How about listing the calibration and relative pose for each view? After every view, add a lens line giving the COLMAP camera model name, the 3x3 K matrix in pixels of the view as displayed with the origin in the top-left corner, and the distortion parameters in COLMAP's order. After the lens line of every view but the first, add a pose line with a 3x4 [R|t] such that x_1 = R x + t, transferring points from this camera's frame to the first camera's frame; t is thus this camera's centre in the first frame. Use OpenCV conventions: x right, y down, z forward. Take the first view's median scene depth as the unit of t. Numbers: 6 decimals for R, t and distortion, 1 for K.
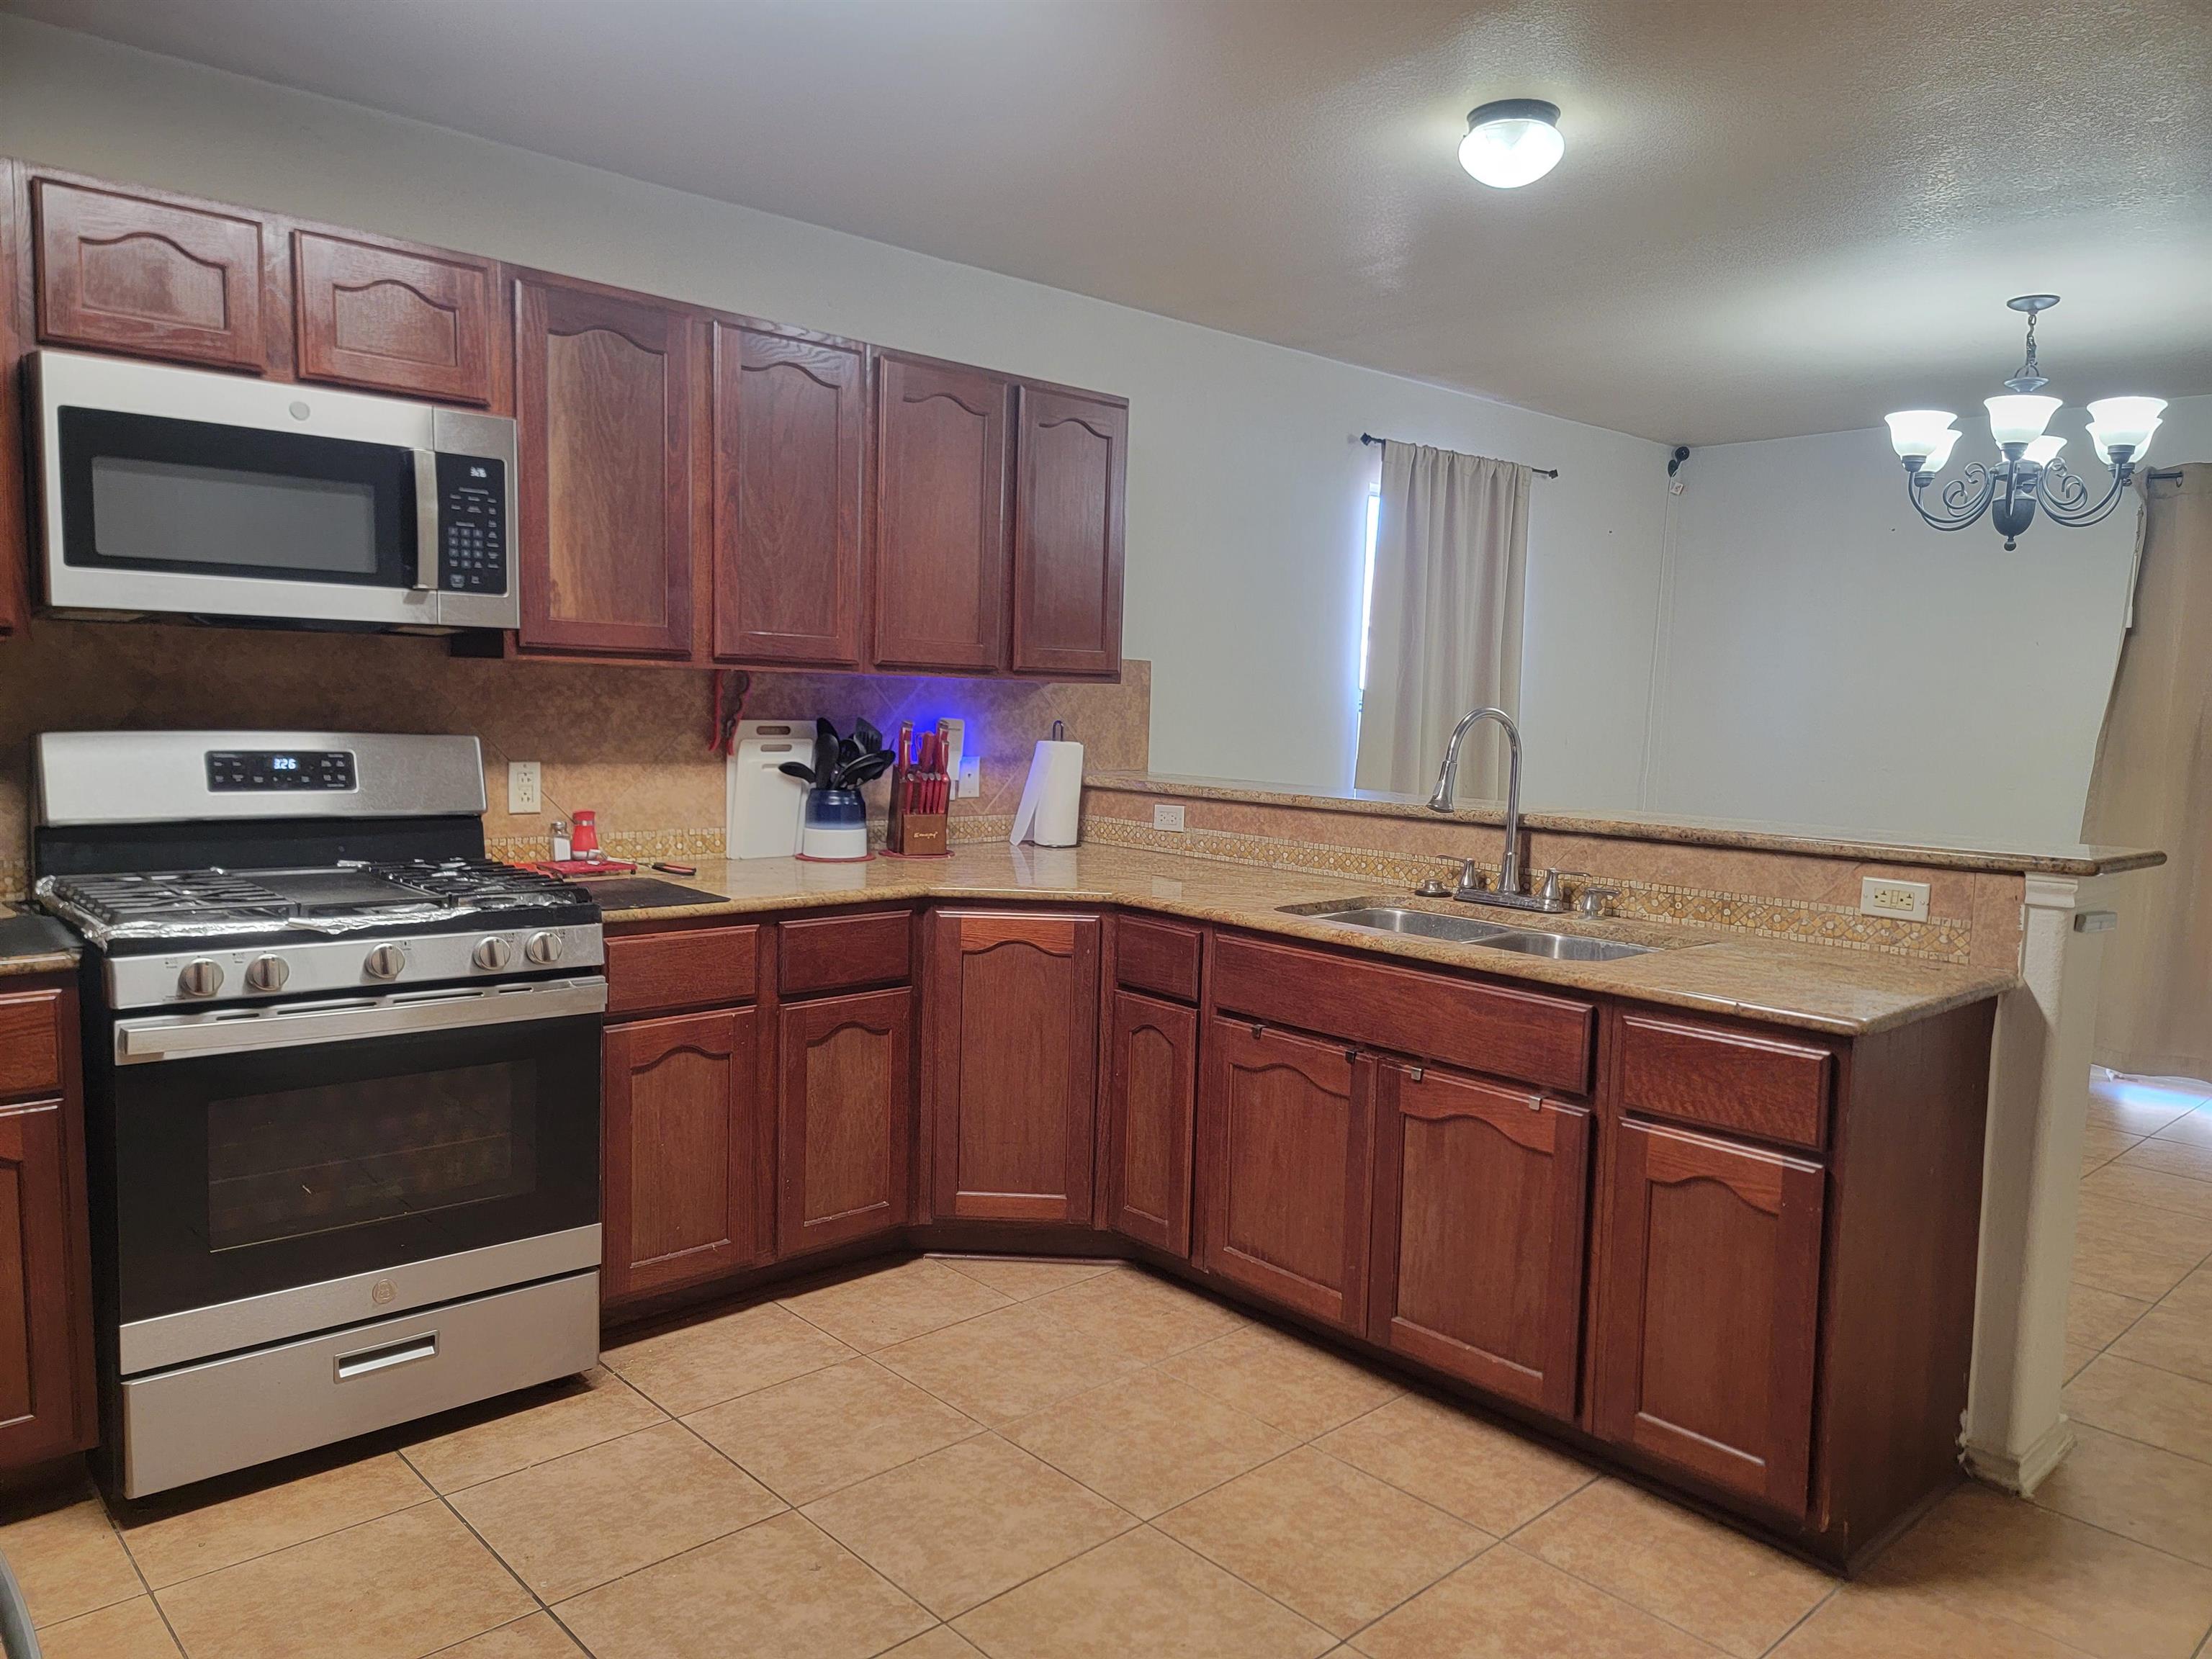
lens RADIAL K [[1531.2, 0, 1146.8], [0, 1531.2, 849.9], [0, 0, 1]] dist [0.053558, -0.004705]
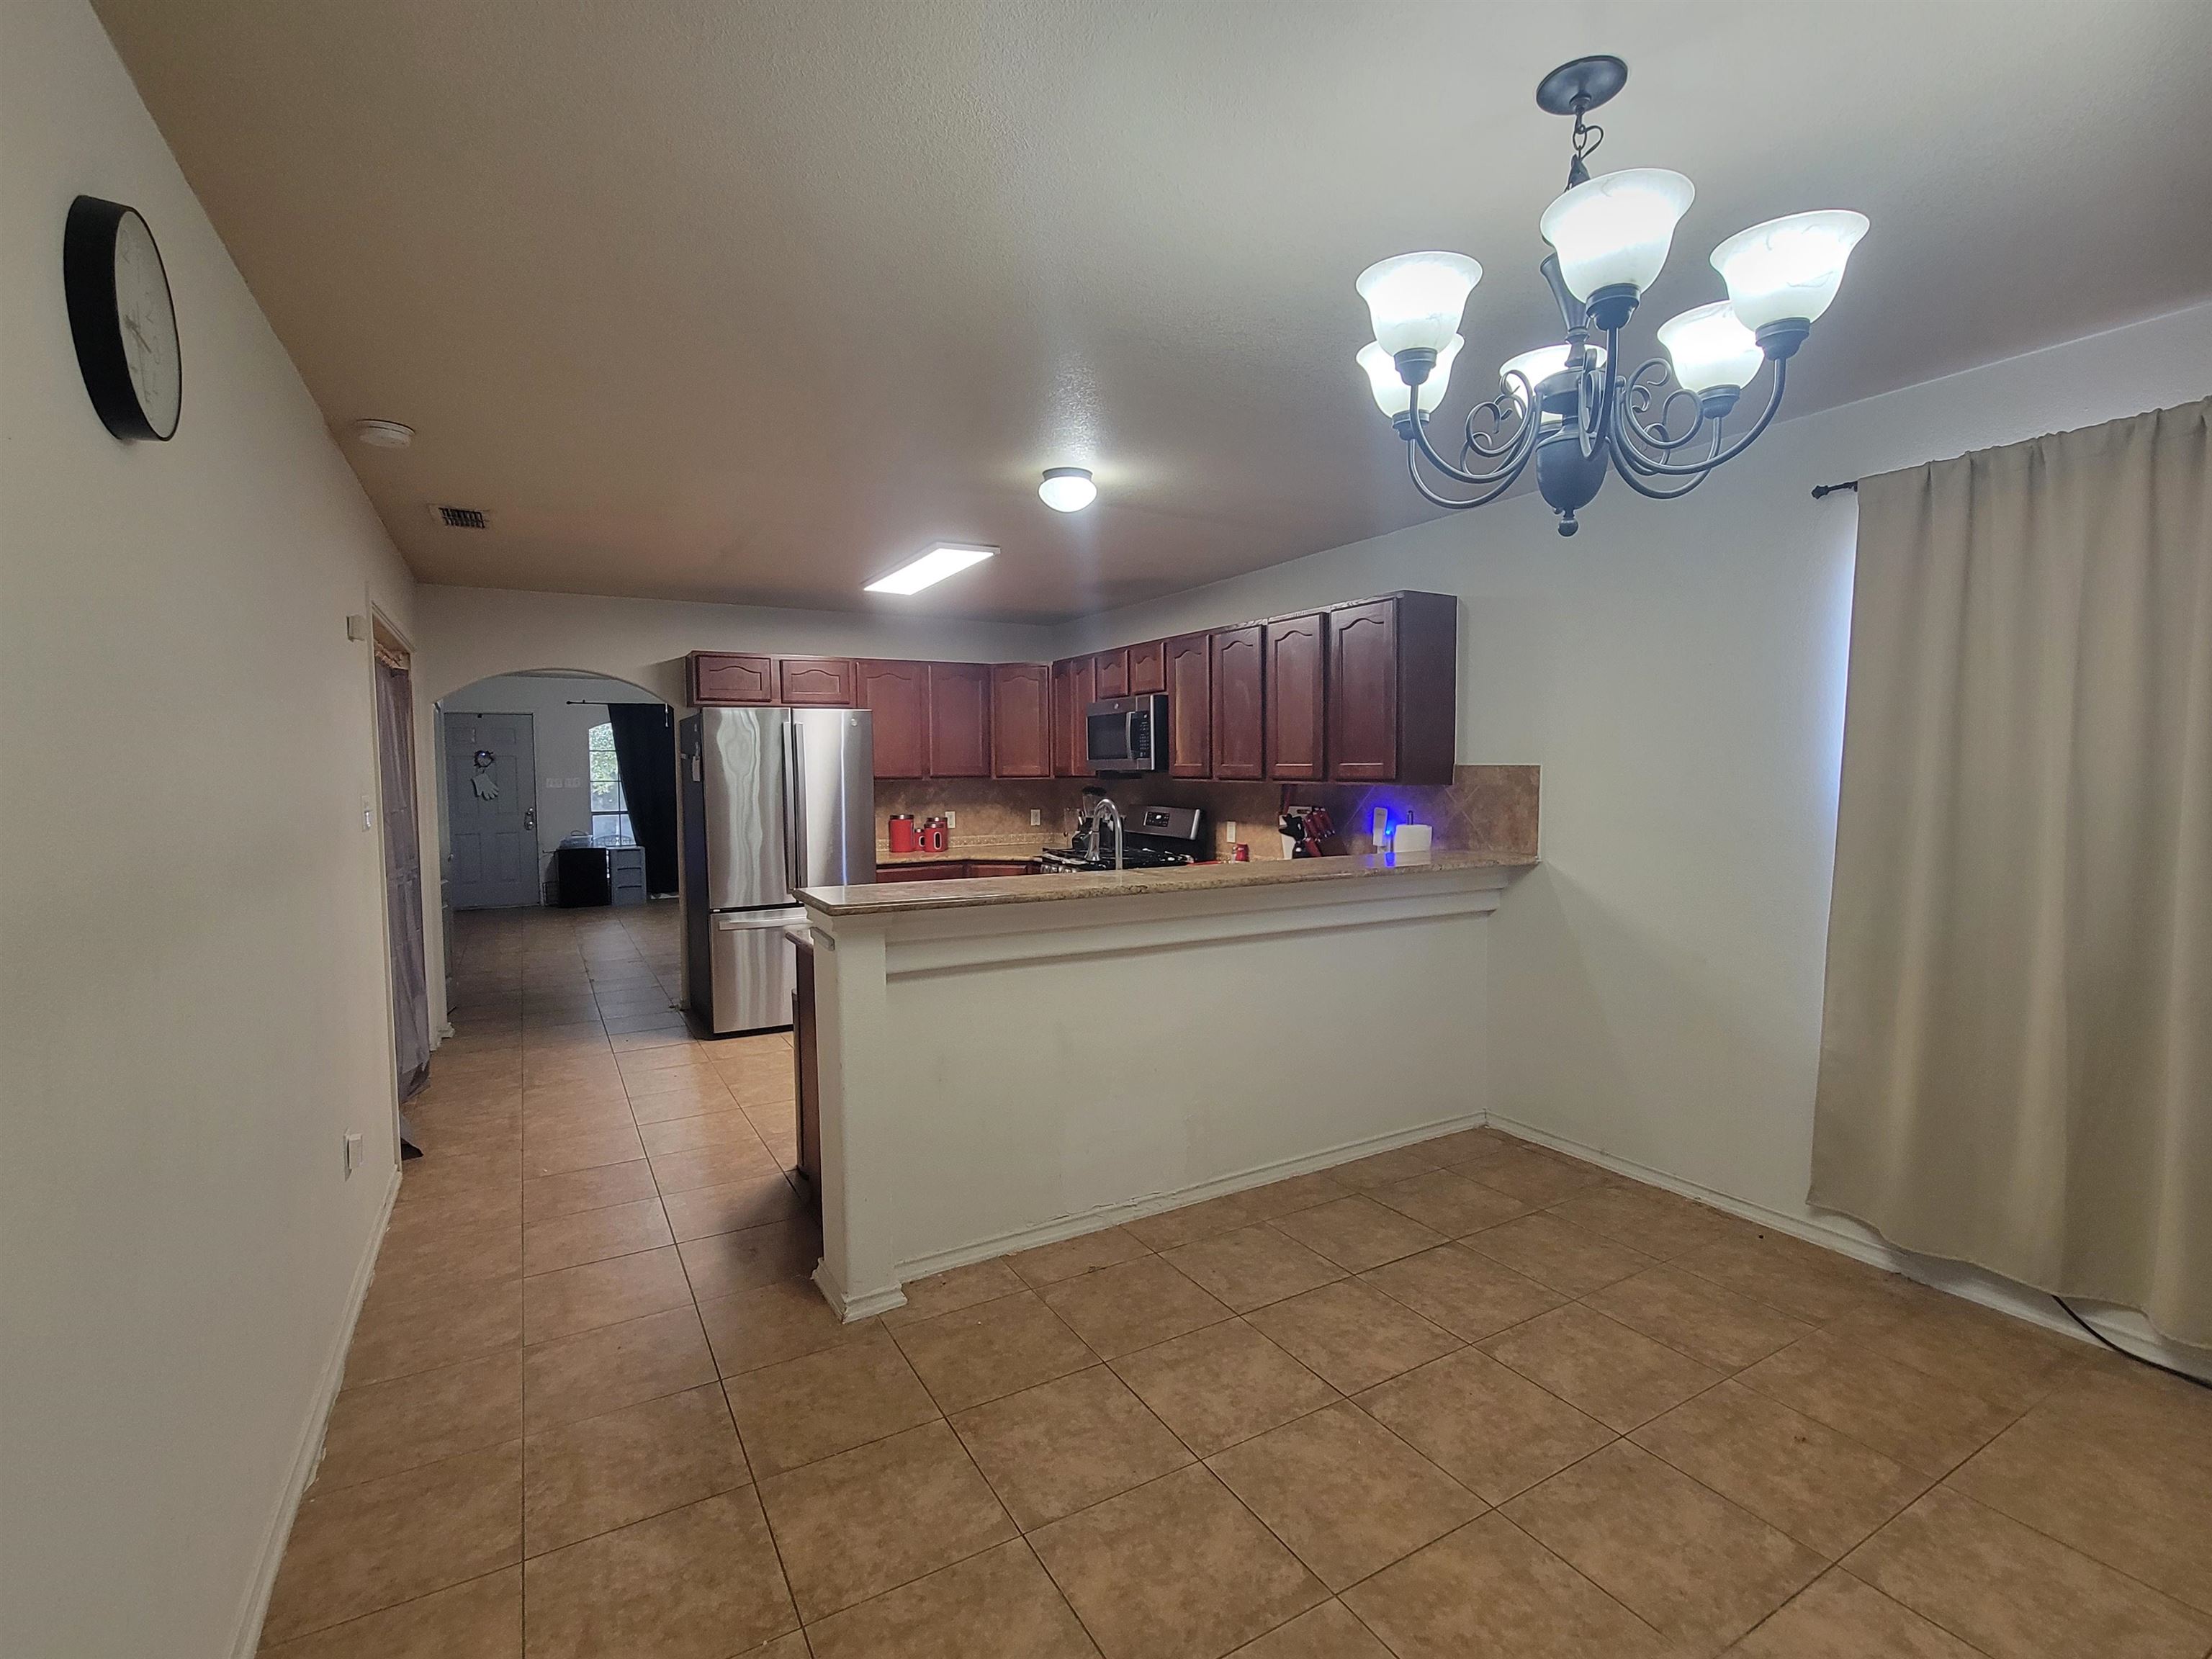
lens RADIAL K [[1014.5, 0, 1109.8], [0, 1014.5, 819.5], [0, 0, 1]] dist [-0.003305, 0.000174]
pose [[-0.235668, 0.023084, -0.971559, 1.175091], [-0.099910, 0.993845, 0.047849, -0.115492], [0.966684, 0.108345, -0.231911, 1.164952]]
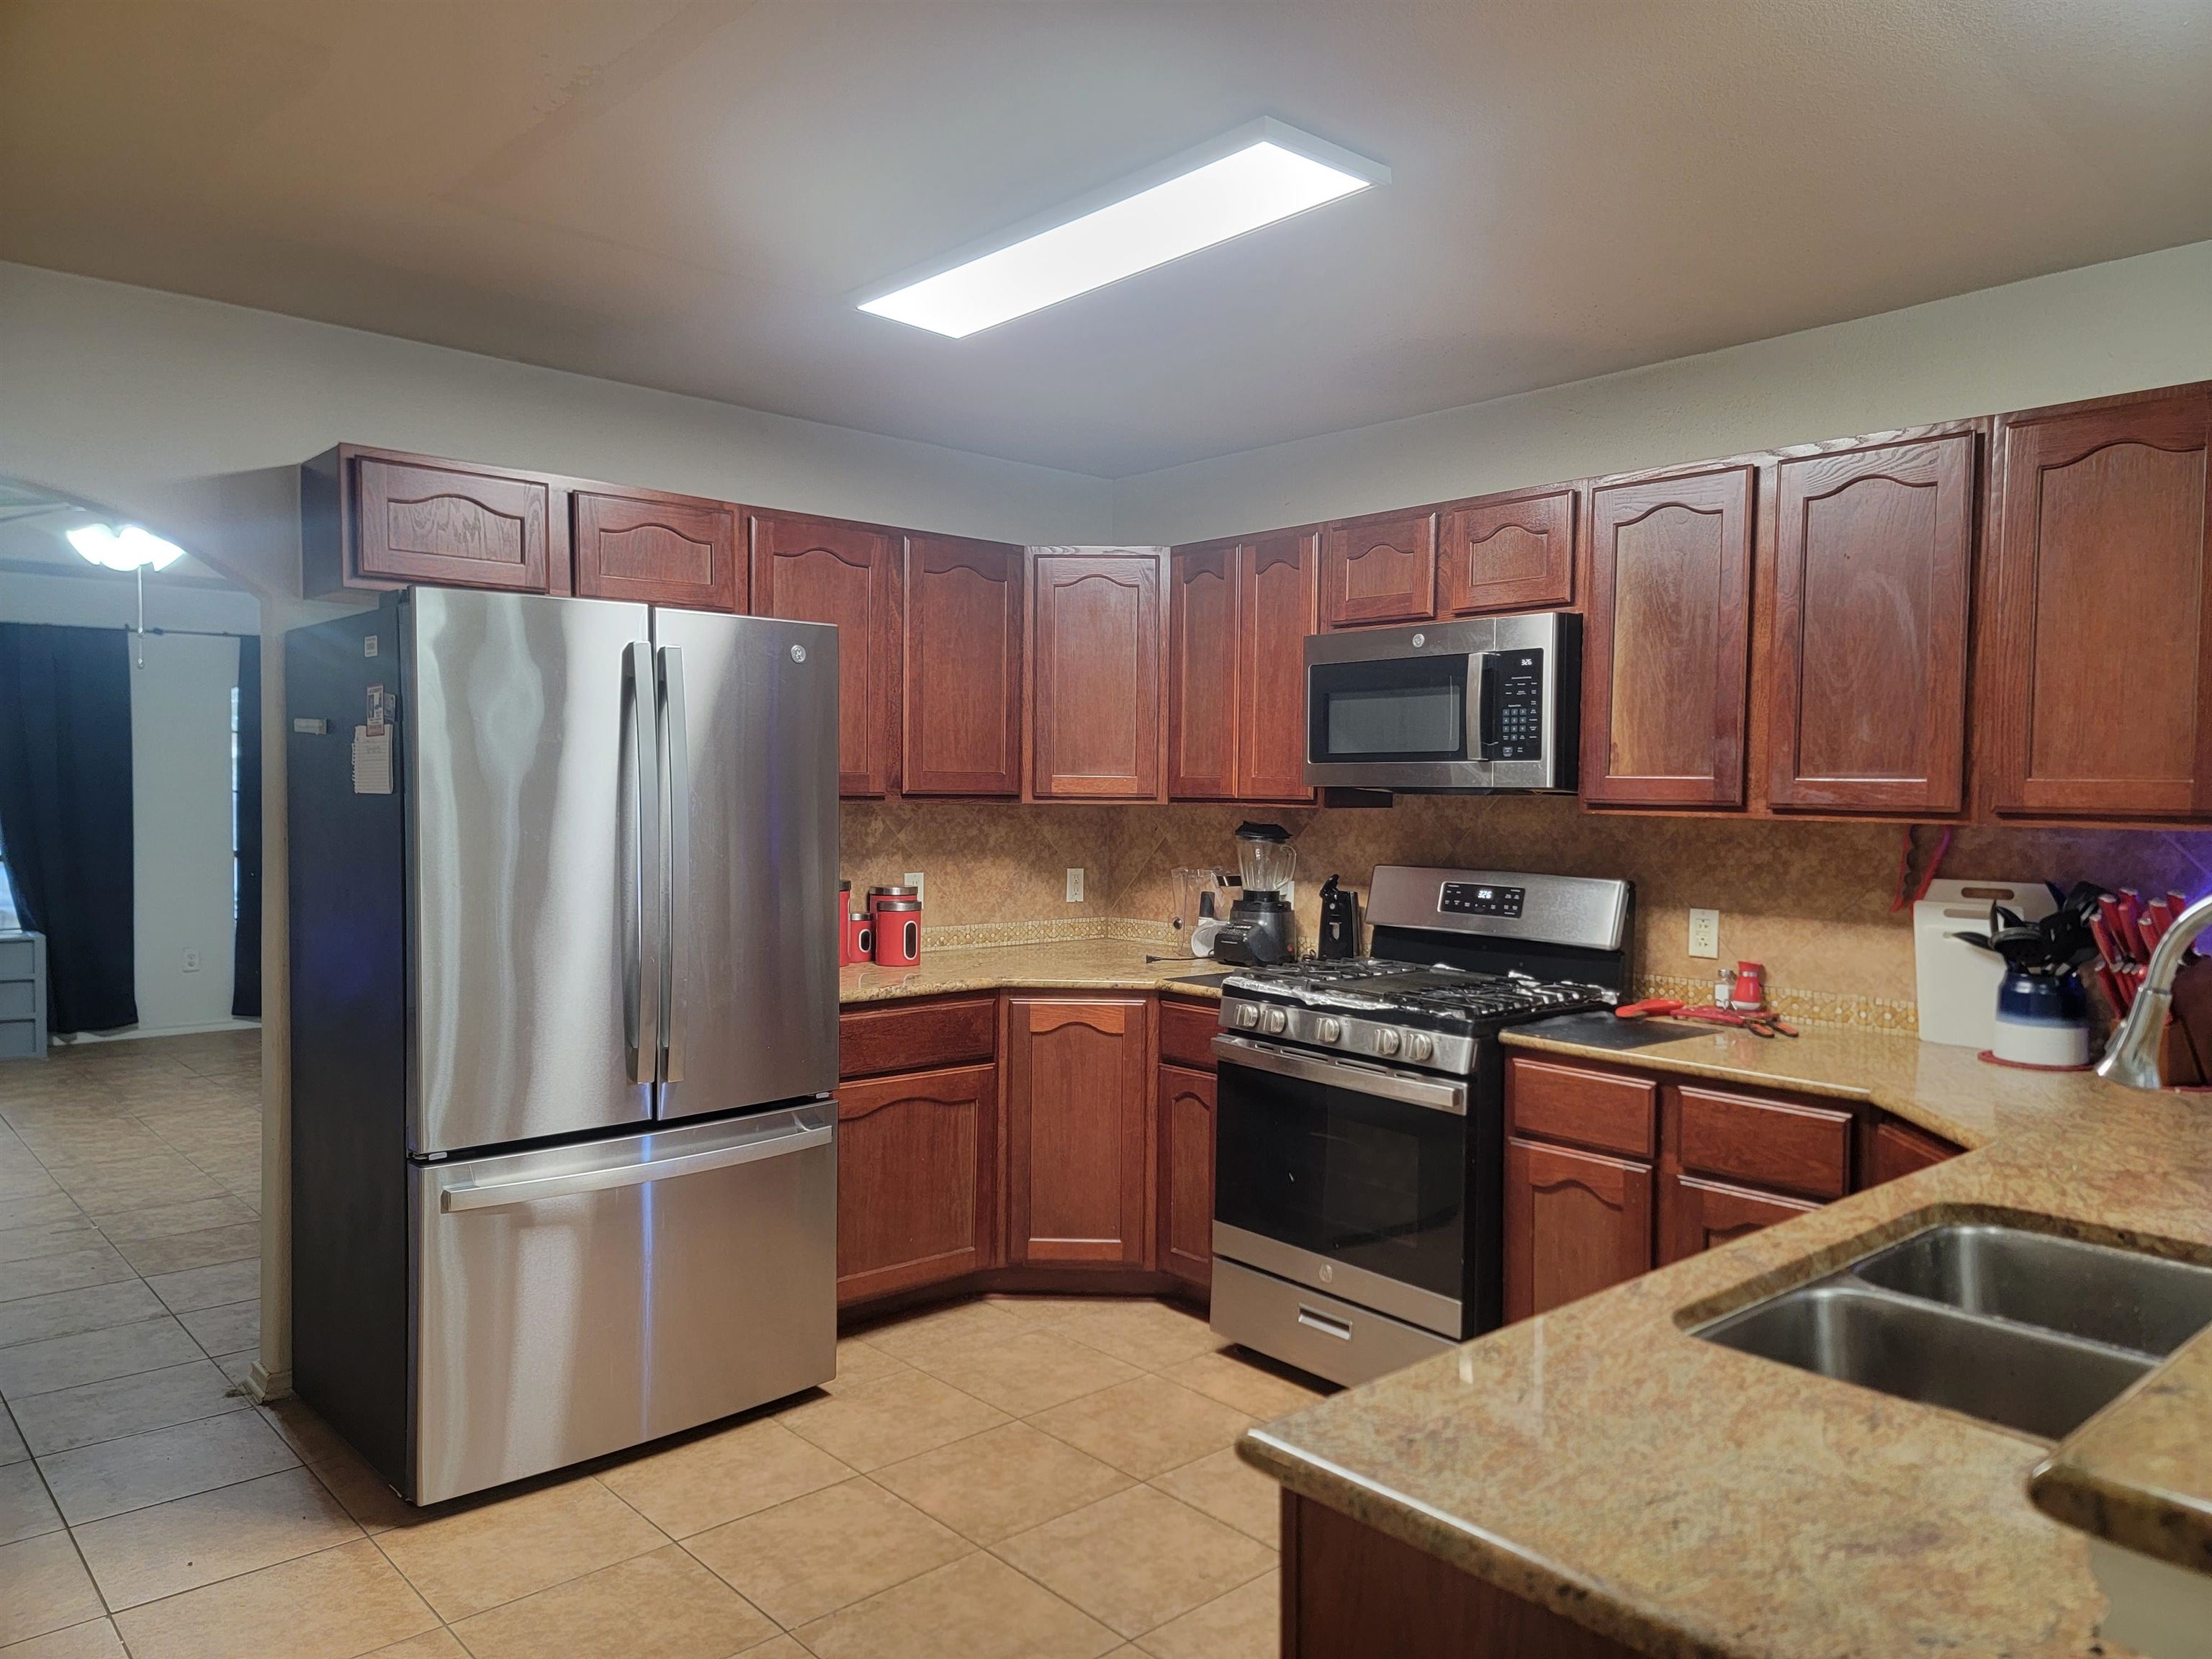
lens RADIAL K [[1524.6, 0, 1111.0], [0, 1524.6, 822.1], [0, 0, 1]] dist [0.054644, -0.001360]
pose [[-0.027185, -0.007326, -0.999604, 0.654402], [-0.116427, 0.993191, -0.004113, -0.063371], [0.992827, 0.116269, -0.027852, 0.606806]]
